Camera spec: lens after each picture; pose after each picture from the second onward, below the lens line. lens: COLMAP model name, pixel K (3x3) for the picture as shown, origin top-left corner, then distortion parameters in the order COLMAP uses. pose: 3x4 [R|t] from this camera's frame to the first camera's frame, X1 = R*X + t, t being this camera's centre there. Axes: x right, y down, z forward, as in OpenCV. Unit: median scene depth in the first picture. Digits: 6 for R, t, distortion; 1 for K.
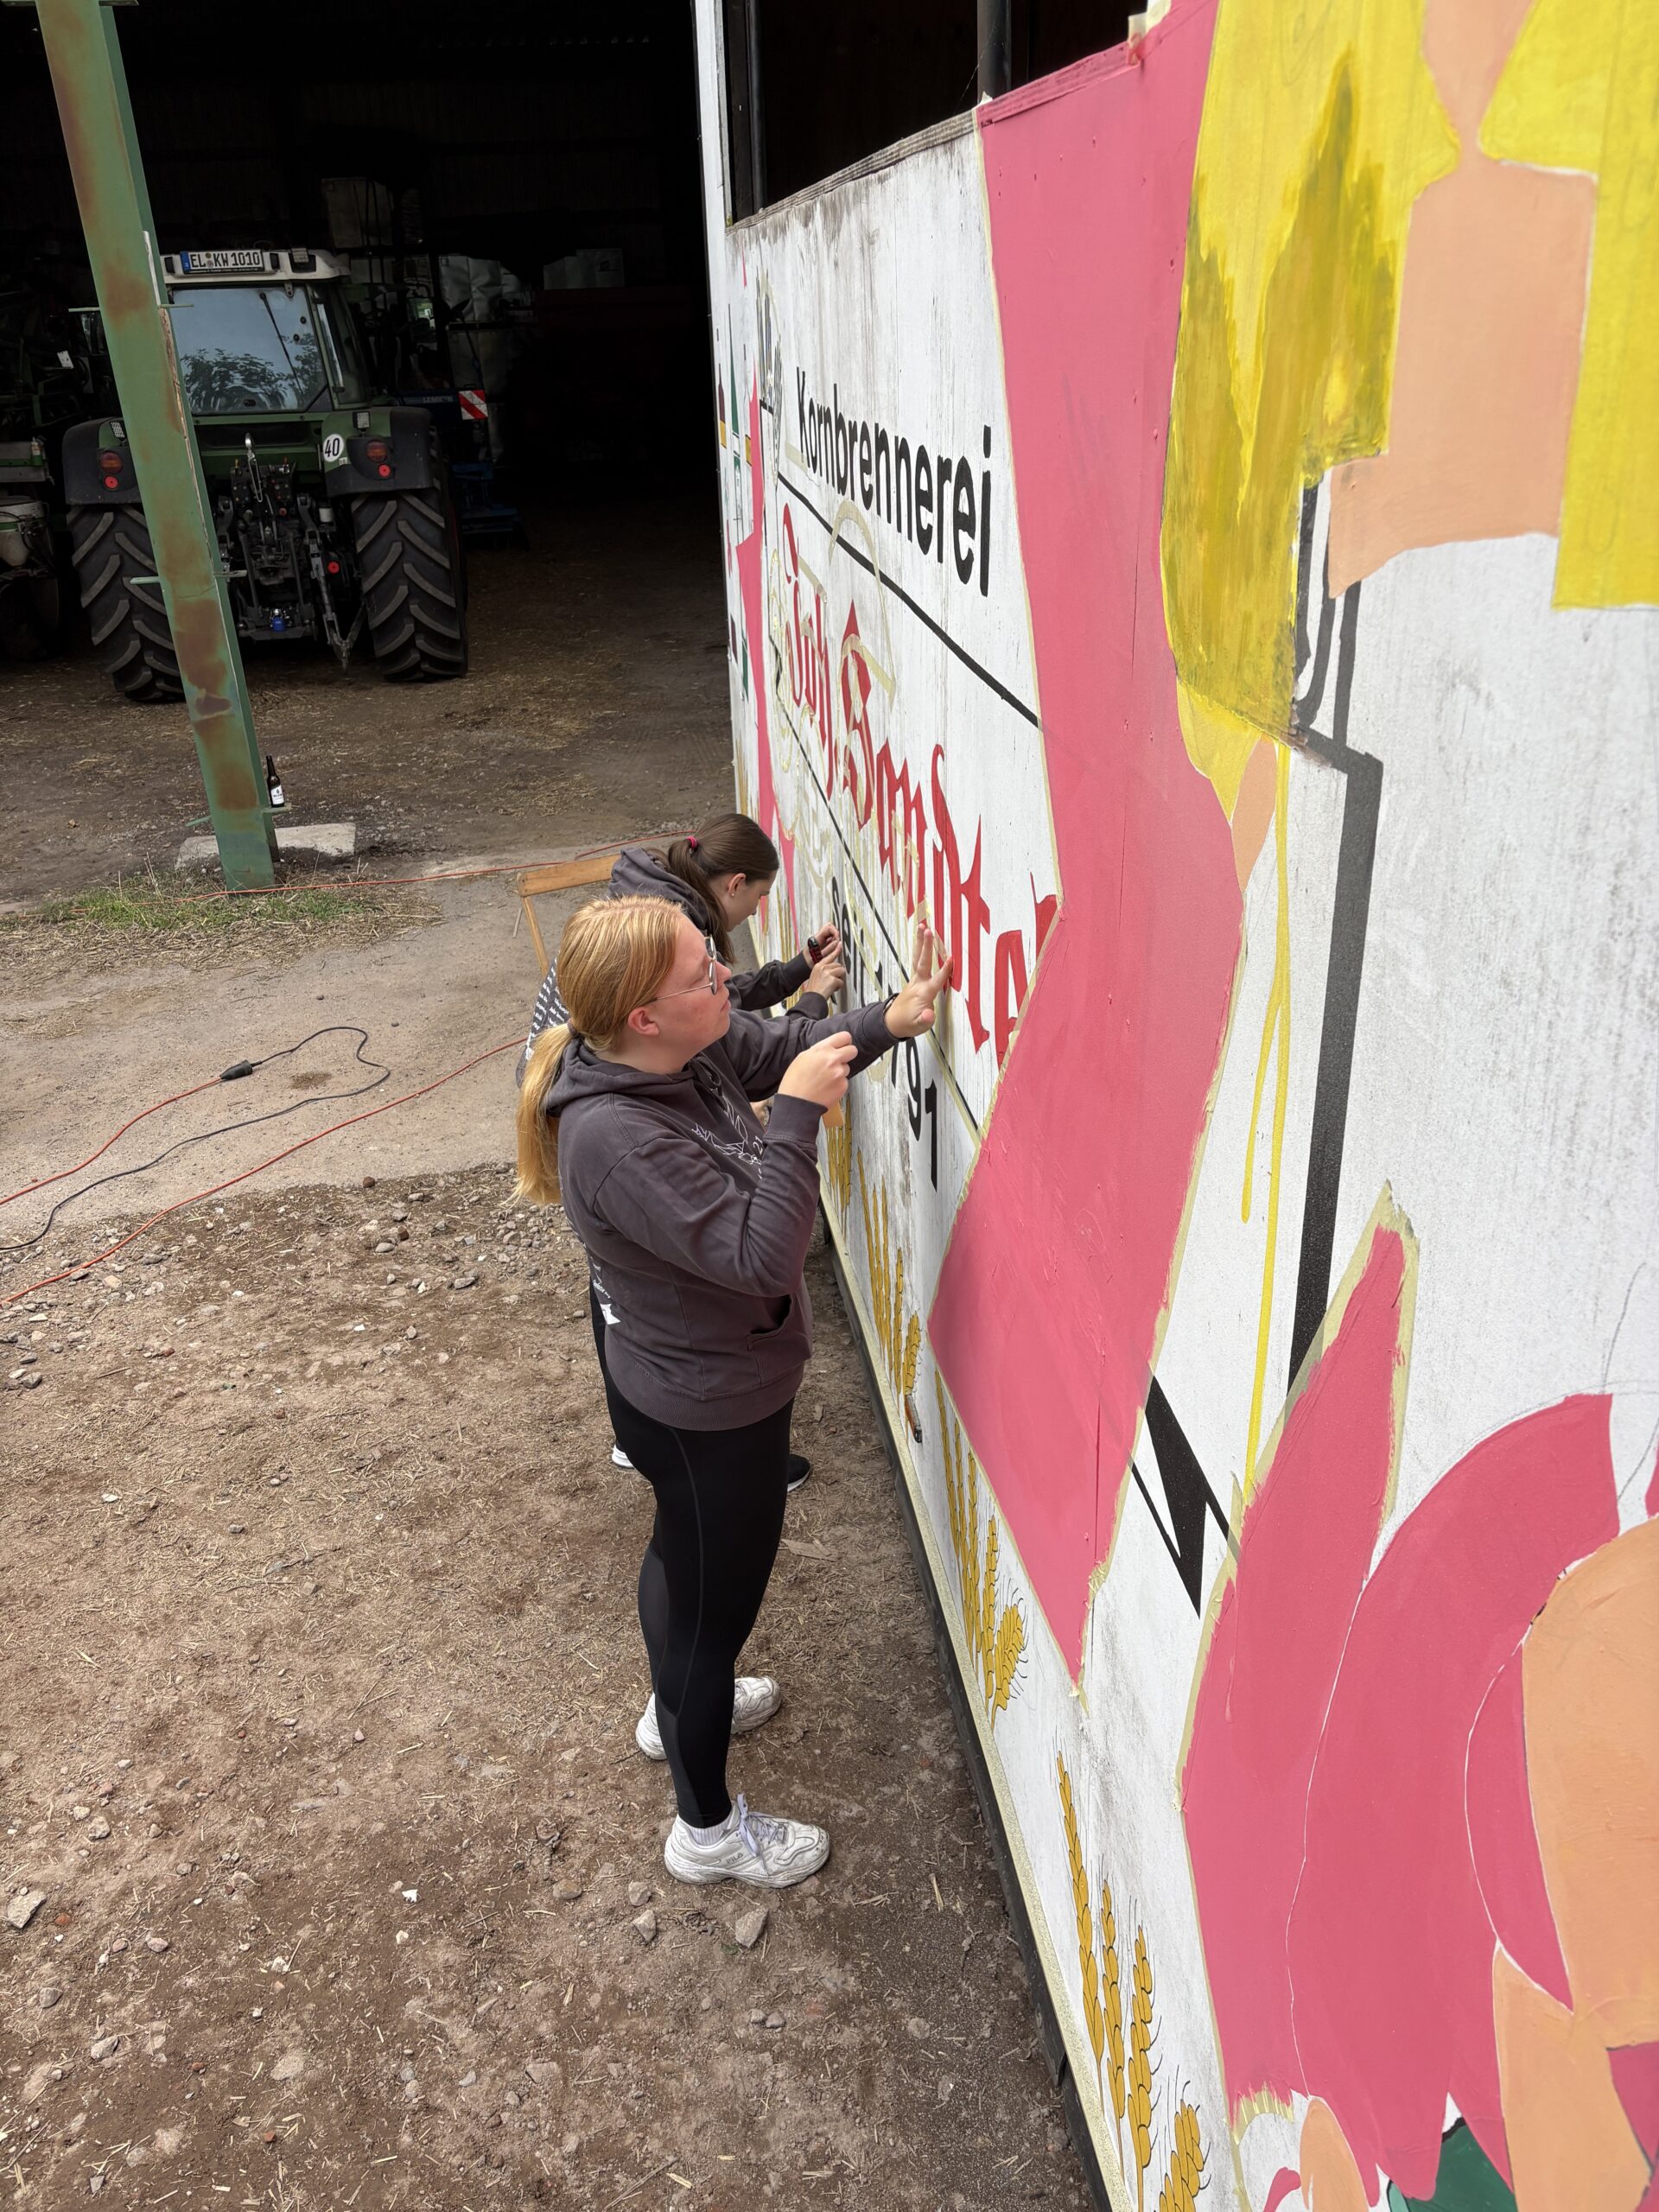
lens RADIAL K [[1642.8, 0, 822.4], [0, 1642.8, 1108.2], [0, 0, 1]] dist [0.059338, -0.070228]
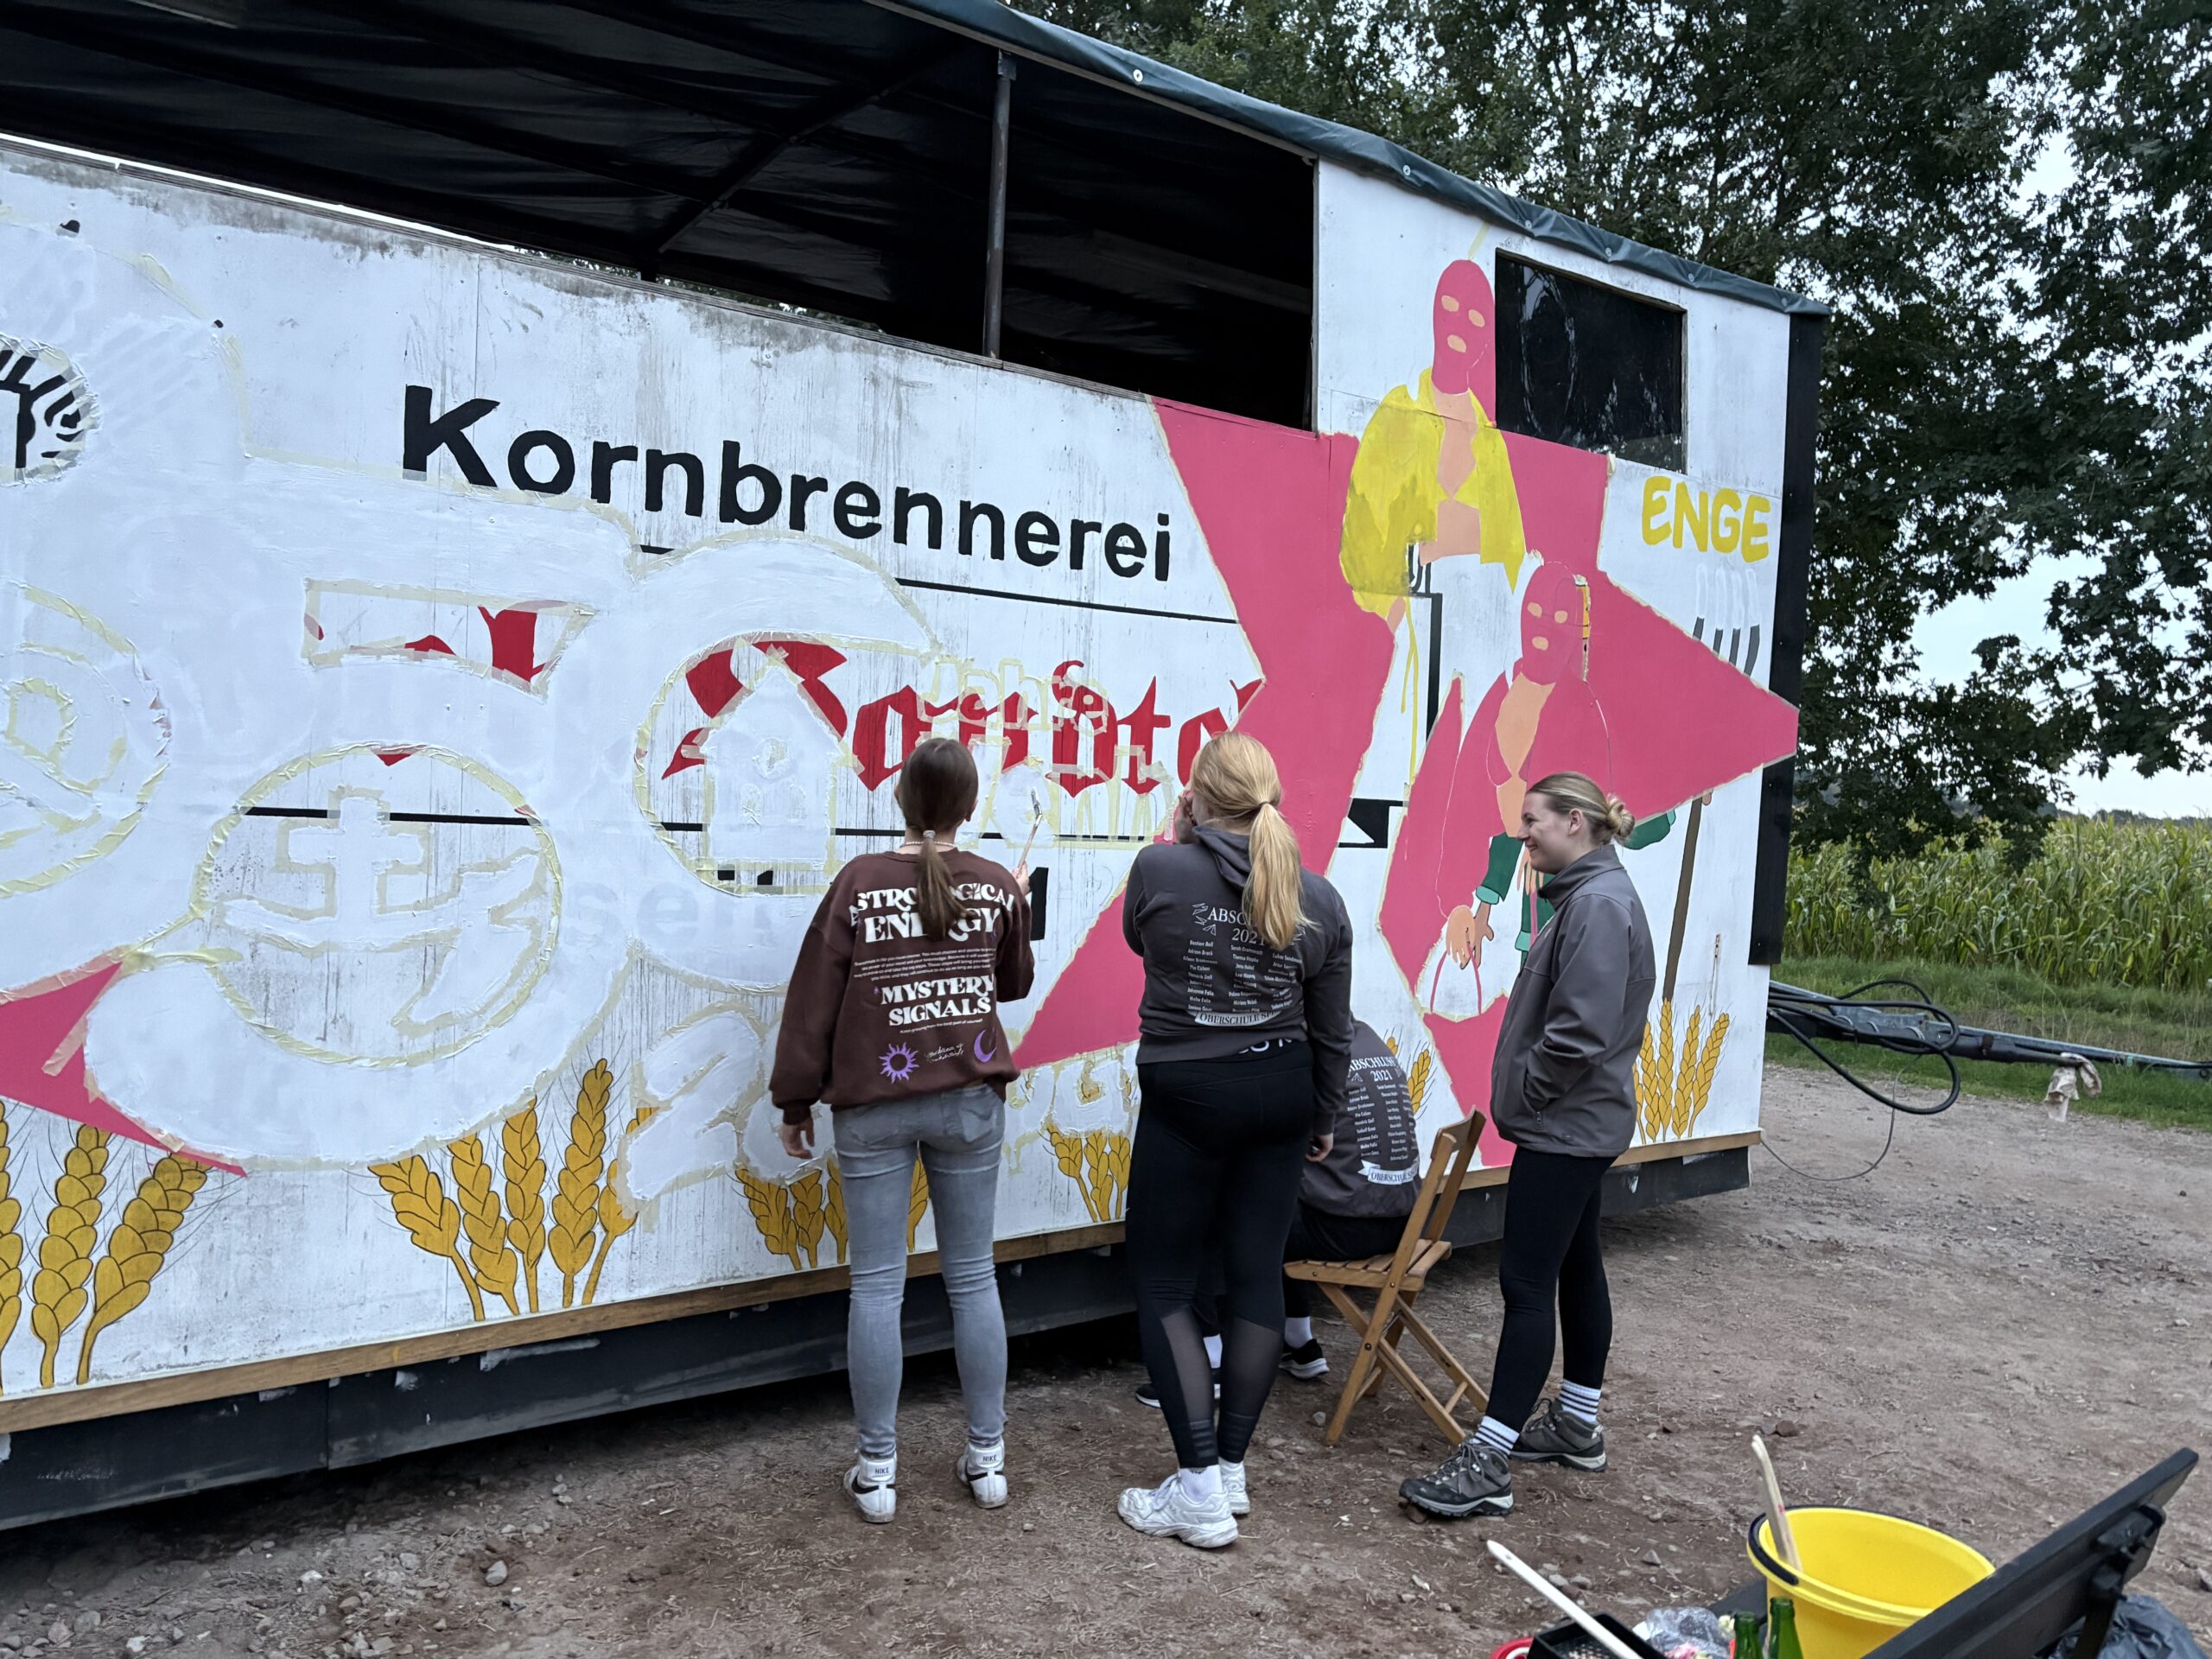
lens RADIAL K [[1642.8, 0, 1090.8], [0, 1642.8, 846.3], [0, 0, 1]] dist [0.059338, -0.070228]
pose [[-0.475941, 0.000147, 0.879477, -1.344494], [0.372201, 0.906067, 0.201270, -0.336701], [-0.796835, 0.423135, -0.431289, 1.587615]]
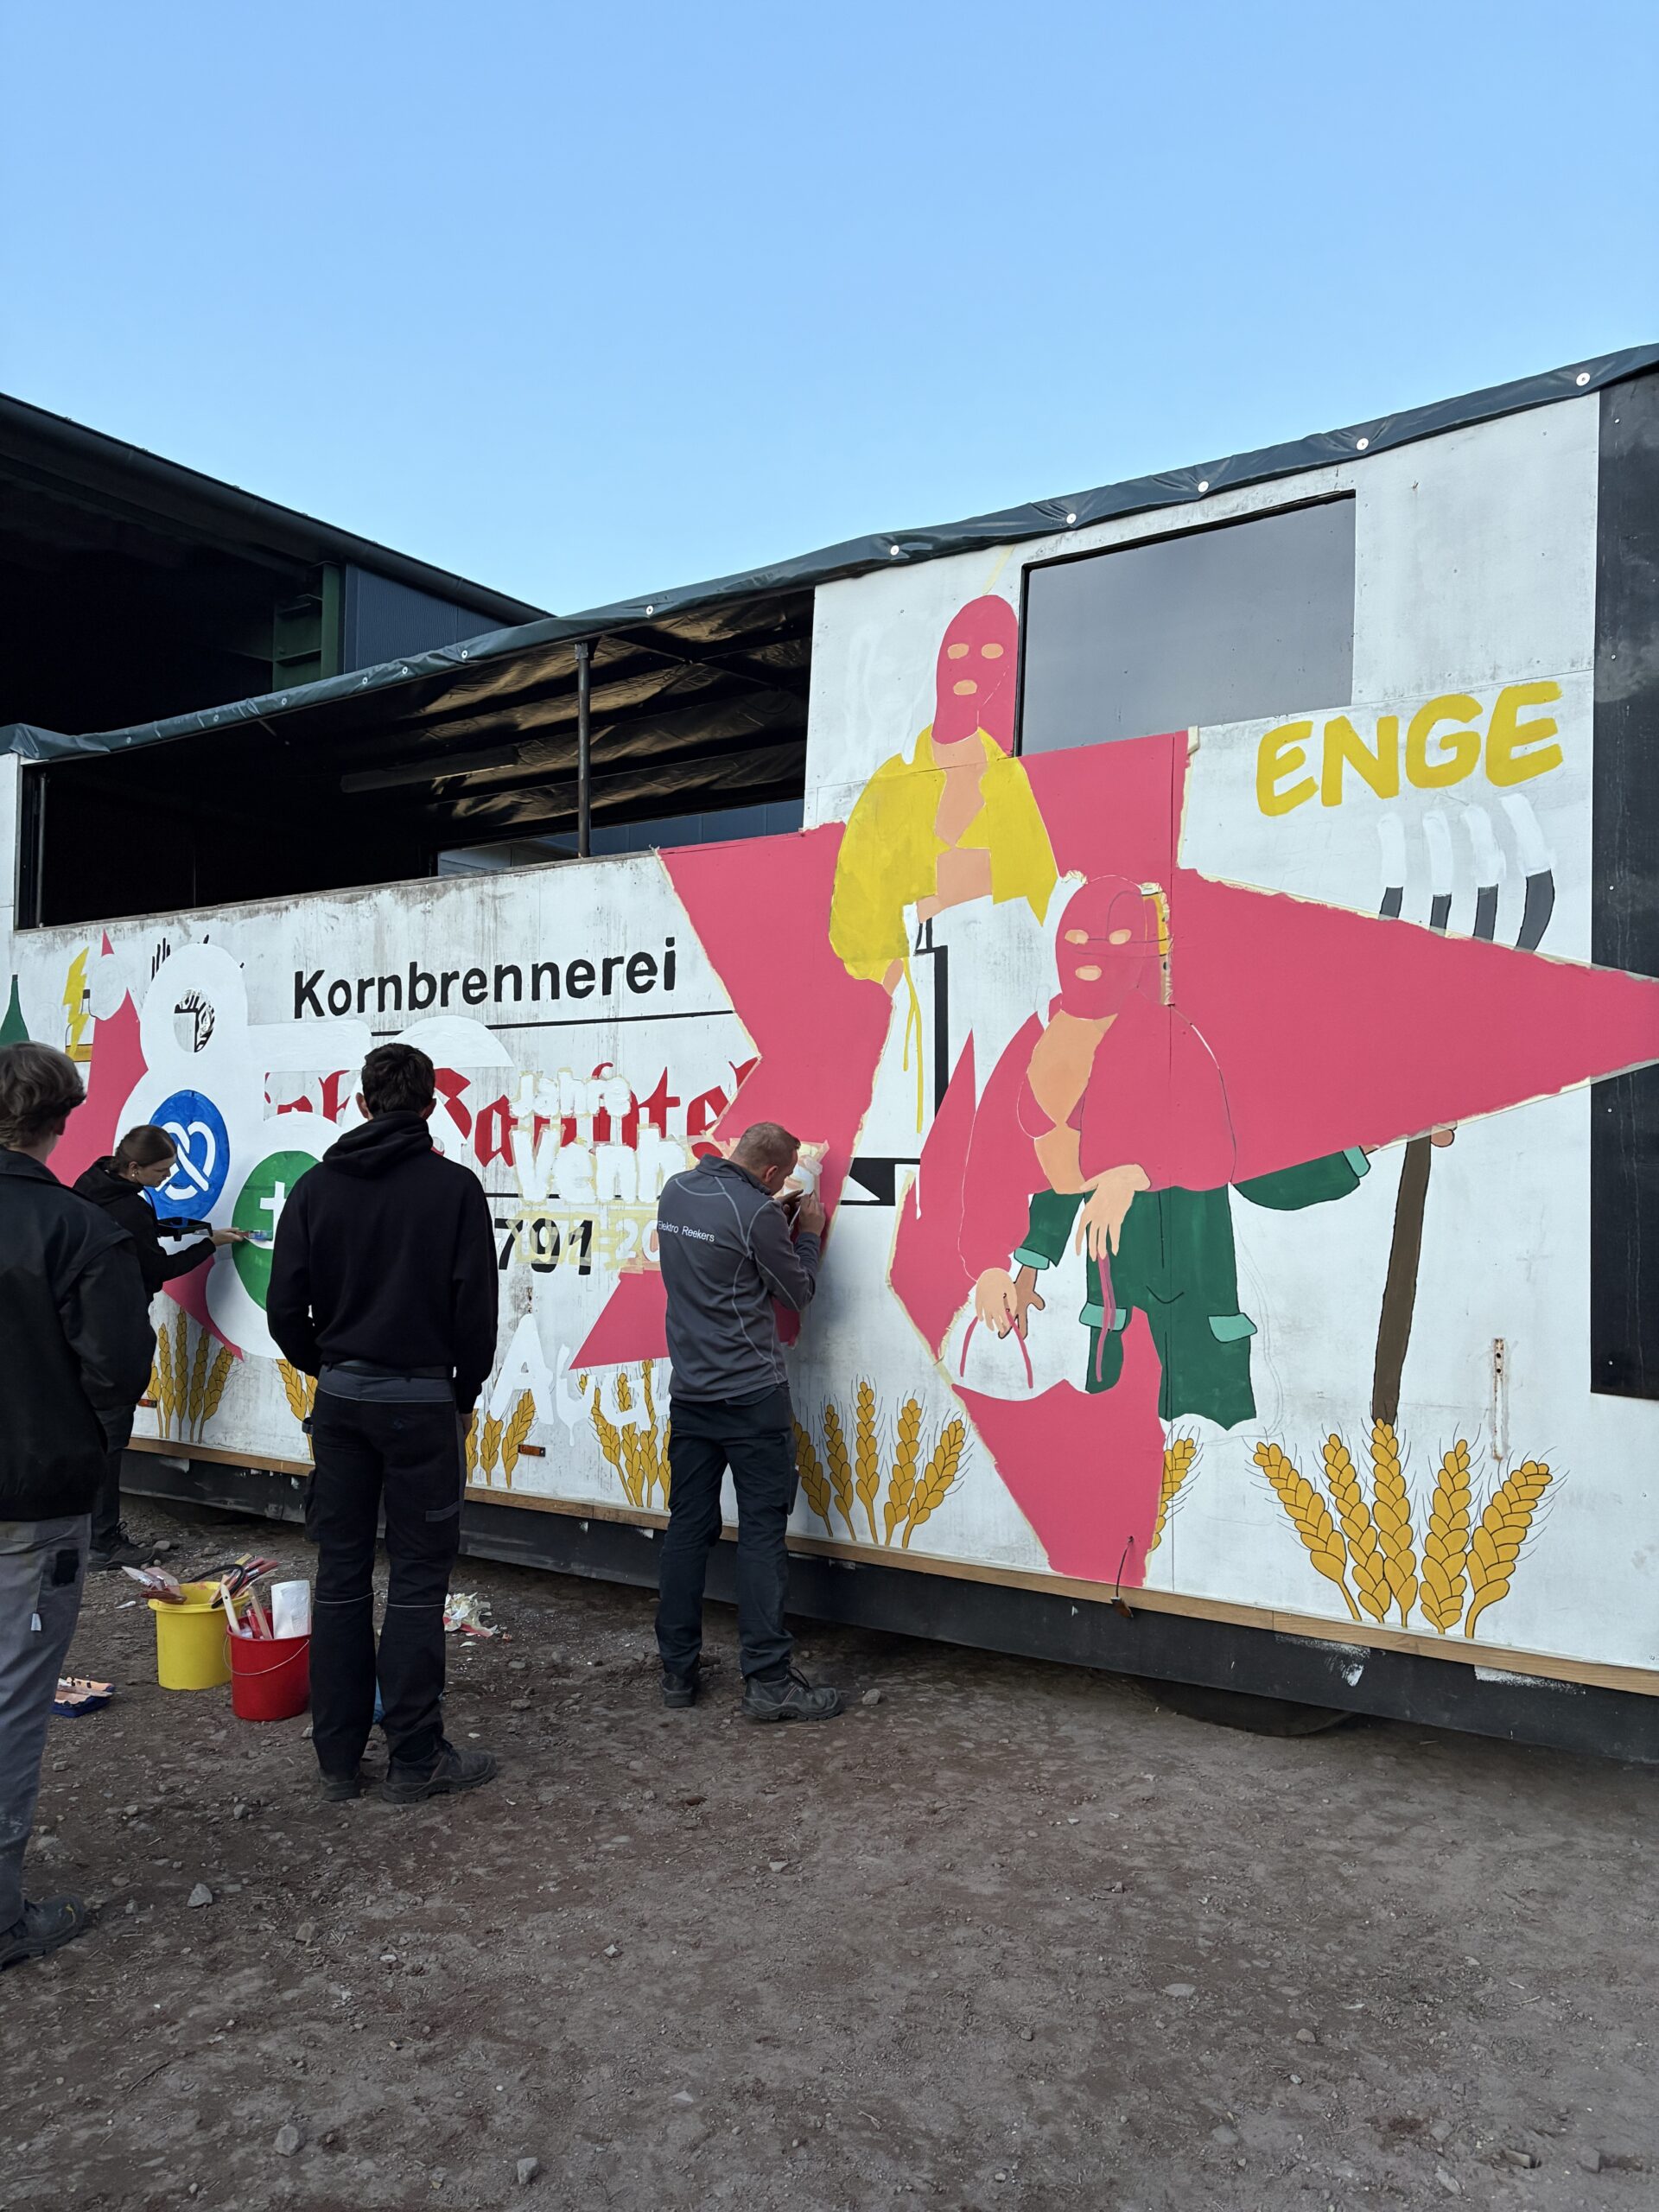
lens RADIAL K [[1642.8, 0, 834.7], [0, 1642.8, 1120.9], [0, 0, 1]] dist [0.059338, -0.070228]
pose [[0.655017, 0.071900, 0.752186, -1.323013], [0.301655, 0.887813, -0.347551, 0.698029], [-0.692790, 0.454553, 0.559843, -0.505709]]
